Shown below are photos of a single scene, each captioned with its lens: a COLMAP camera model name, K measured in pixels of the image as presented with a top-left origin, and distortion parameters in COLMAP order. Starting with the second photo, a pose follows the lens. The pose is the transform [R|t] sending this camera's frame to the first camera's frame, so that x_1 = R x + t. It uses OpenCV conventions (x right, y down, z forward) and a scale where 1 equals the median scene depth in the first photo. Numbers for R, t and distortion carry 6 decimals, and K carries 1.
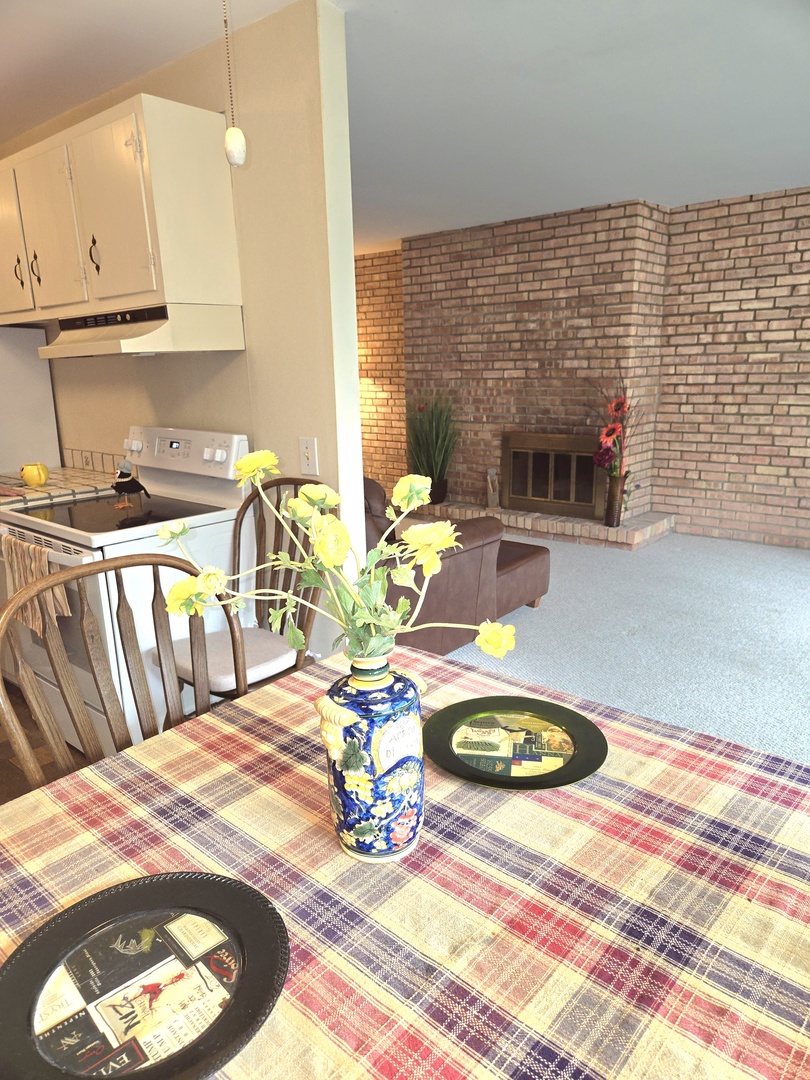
lens RADIAL K [[730.9, 0, 398.5], [0, 730.9, 547.7], [0, 0, 1]] dist [0.071824, -0.054414]
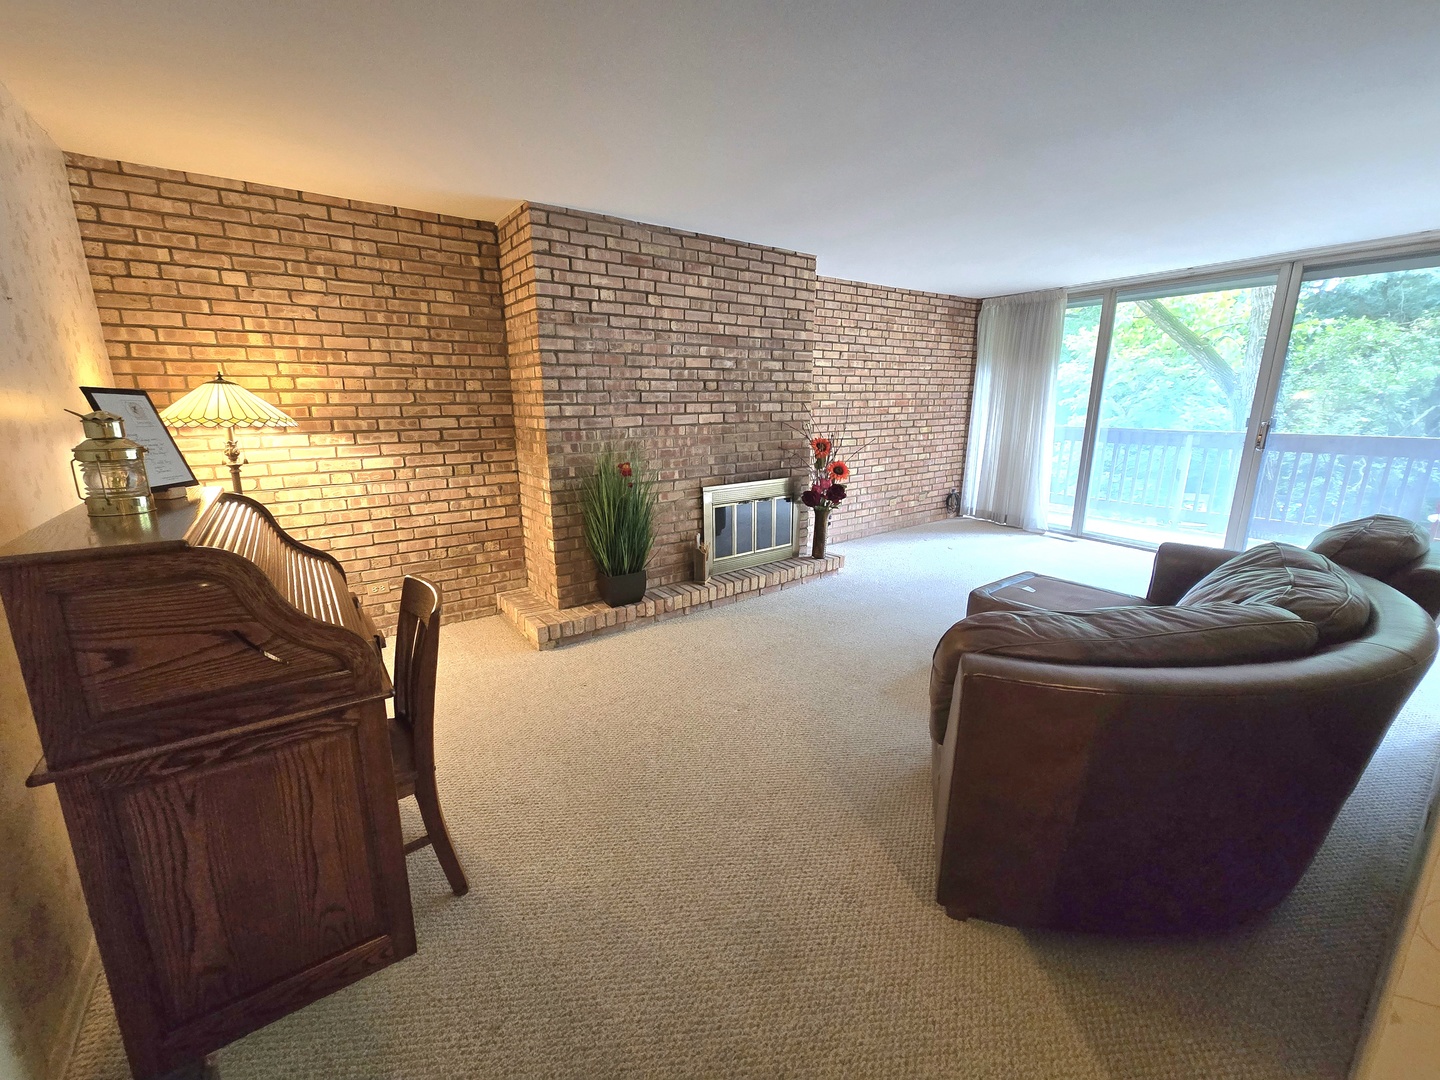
lens RADIAL K [[599.7, 0, 715.6], [0, 599.7, 538.7], [0, 0, 1]] dist [0.004616, -0.001962]
pose [[0.215977, -0.204287, 0.954788, -0.852684], [0.241447, 0.958672, 0.150502, -0.334999], [-0.946075, 0.198026, 0.256376, 1.370644]]
